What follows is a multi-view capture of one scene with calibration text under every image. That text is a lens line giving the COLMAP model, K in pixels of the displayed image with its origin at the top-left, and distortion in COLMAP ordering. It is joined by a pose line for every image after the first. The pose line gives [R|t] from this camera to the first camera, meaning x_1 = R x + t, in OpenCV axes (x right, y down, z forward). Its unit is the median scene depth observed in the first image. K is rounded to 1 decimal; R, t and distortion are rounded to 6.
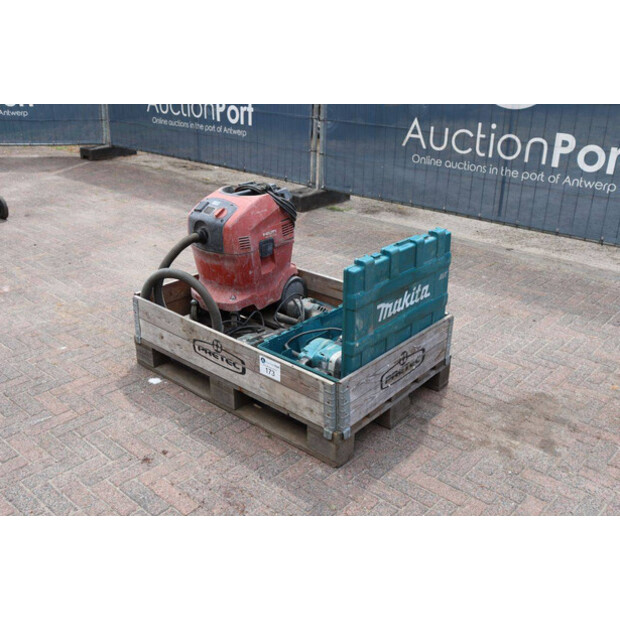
lens RADIAL K [[611.0, 0, 308.4], [0, 611.0, 339.3], [0, 0, 1]] dist [-0.152355, 0.193402]
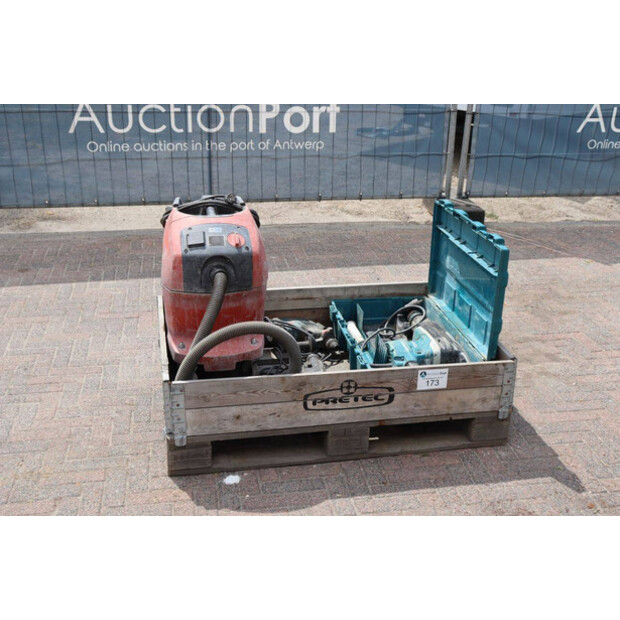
lens RADIAL K [[752.6, 0, 310.0], [0, 752.6, 310.0], [0, 0, 1]] dist [-0.004926, -0.022091]
pose [[0.603753, -0.292999, 0.741373, -0.562115], [0.324855, 0.939711, 0.106831, -0.132952], [-0.727978, 0.176339, 0.662535, 0.197434]]
